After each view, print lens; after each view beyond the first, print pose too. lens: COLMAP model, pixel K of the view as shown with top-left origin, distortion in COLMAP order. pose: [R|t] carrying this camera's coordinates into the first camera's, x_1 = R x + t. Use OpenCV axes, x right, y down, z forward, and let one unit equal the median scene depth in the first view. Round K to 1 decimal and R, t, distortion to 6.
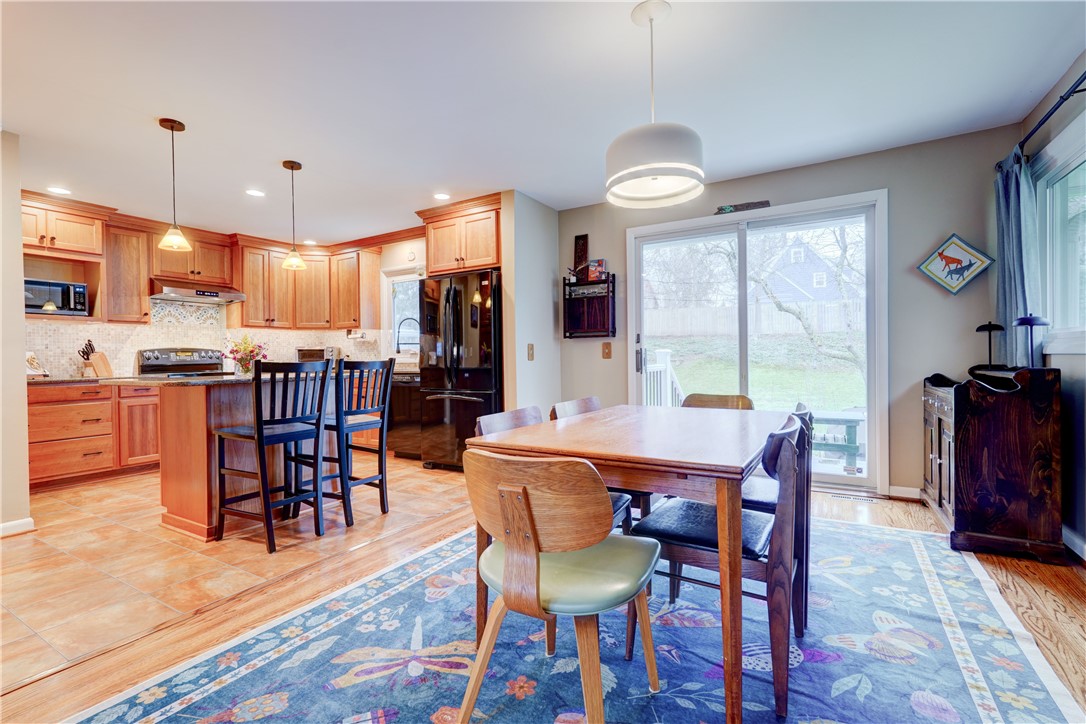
lens RADIAL K [[485.7, 0, 537.4], [0, 485.7, 361.2], [0, 0, 1]] dist [-0.003492, 0.004584]
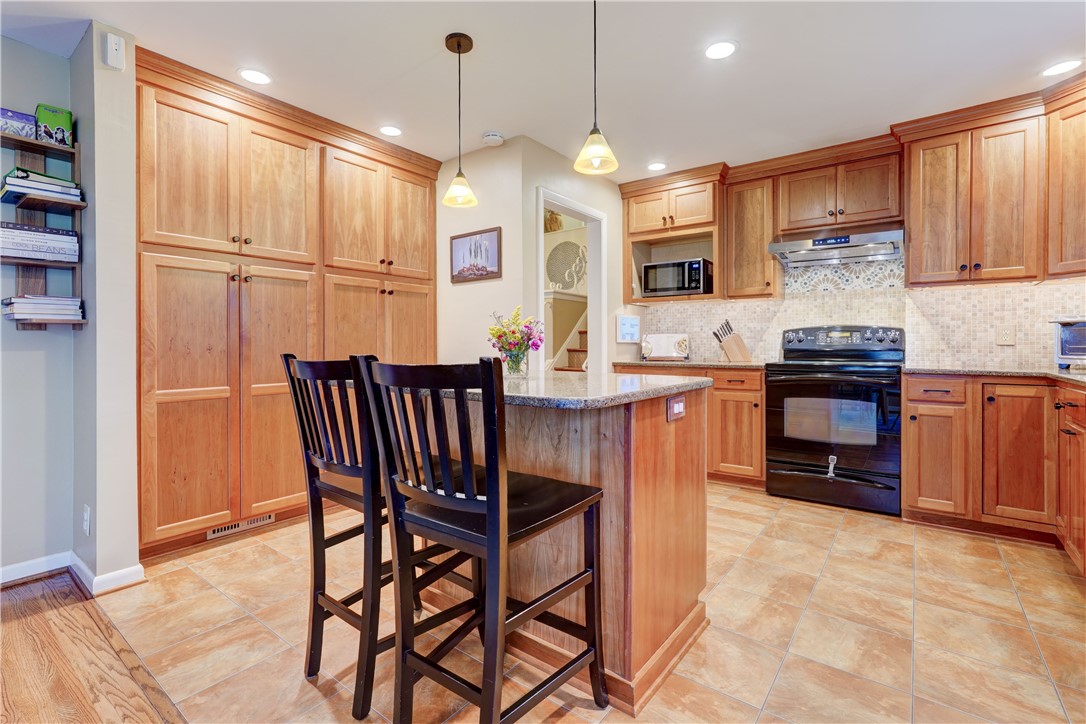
lens RADIAL K [[495.1, 0, 540.3], [0, 495.1, 342.7], [0, 0, 1]] dist [0.000756, 0.000323]
pose [[-0.102267, 0.014644, -0.994649, 0.015809], [-0.002319, 0.999885, 0.014960, -0.015176], [0.994754, 0.003836, -0.102221, 0.761167]]
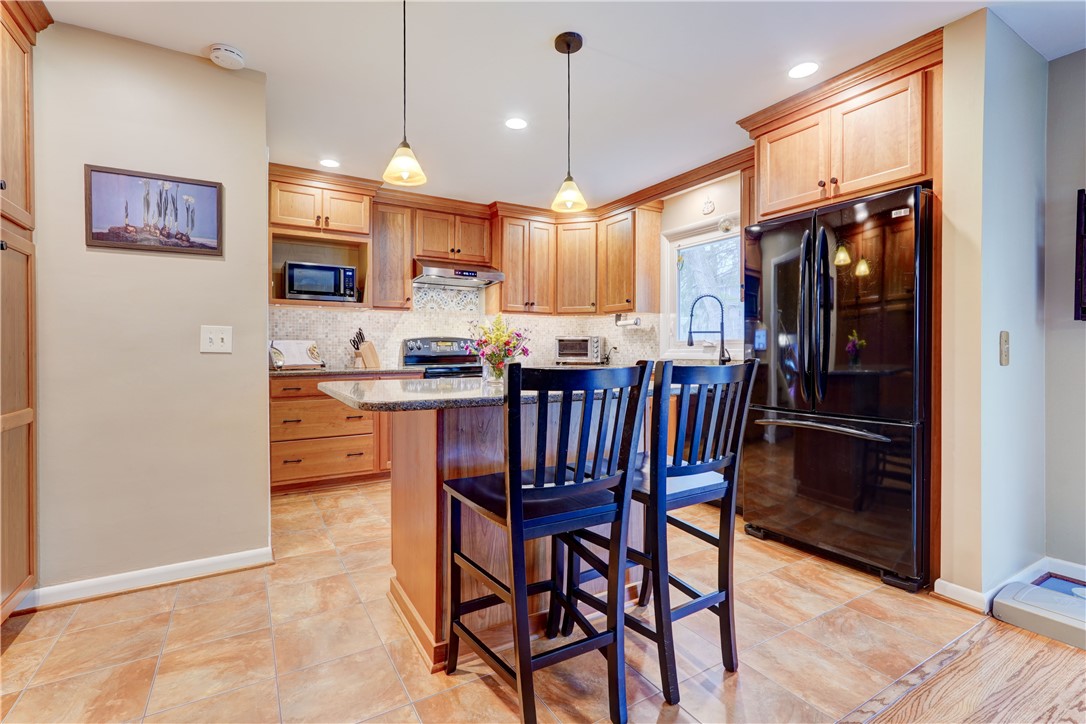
lens RADIAL K [[497.5, 0, 529.7], [0, 497.5, 352.4], [0, 0, 1]] dist [-0.001317, 0.000258]
pose [[0.879672, 0.017886, -0.475245, -0.181681], [-0.017201, 0.999835, 0.005790, -0.008579], [0.475270, 0.003081, 0.879835, 0.316633]]
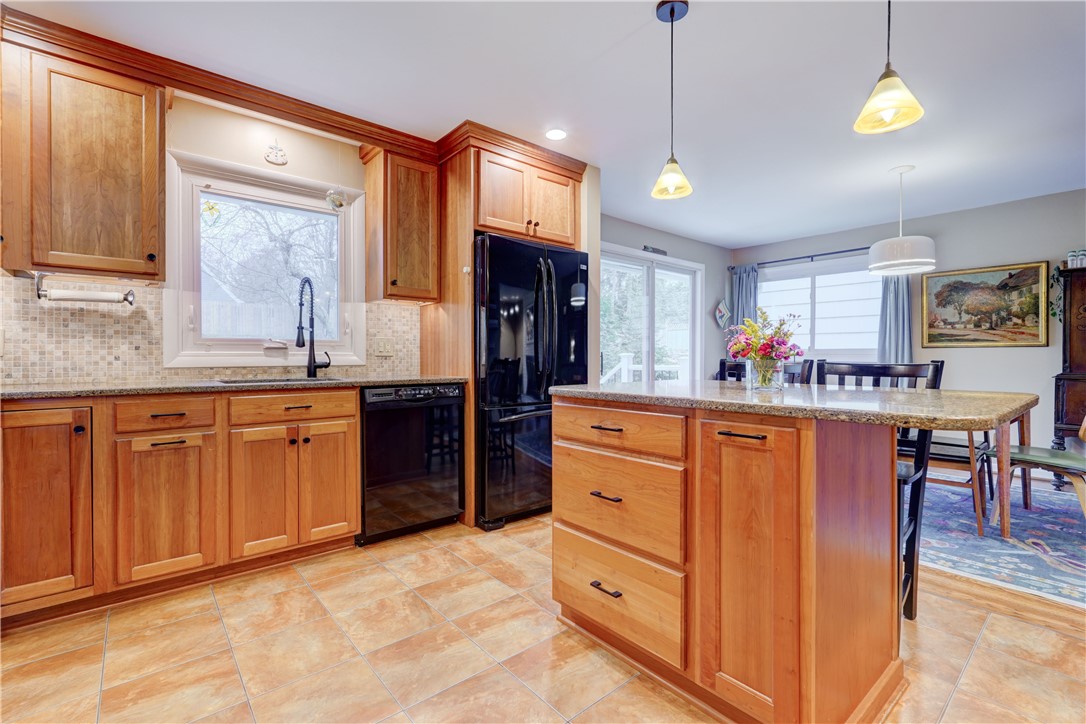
lens RADIAL K [[485.7, 0, 537.4], [0, 485.7, 361.2], [0, 0, 1]] dist [-0.003492, 0.004584]
pose [[0.325001, 0.005082, 0.945700, -0.823914], [-0.001304, 0.999987, -0.004925, -0.000171], [-0.945713, 0.000368, 0.325004, 0.737840]]
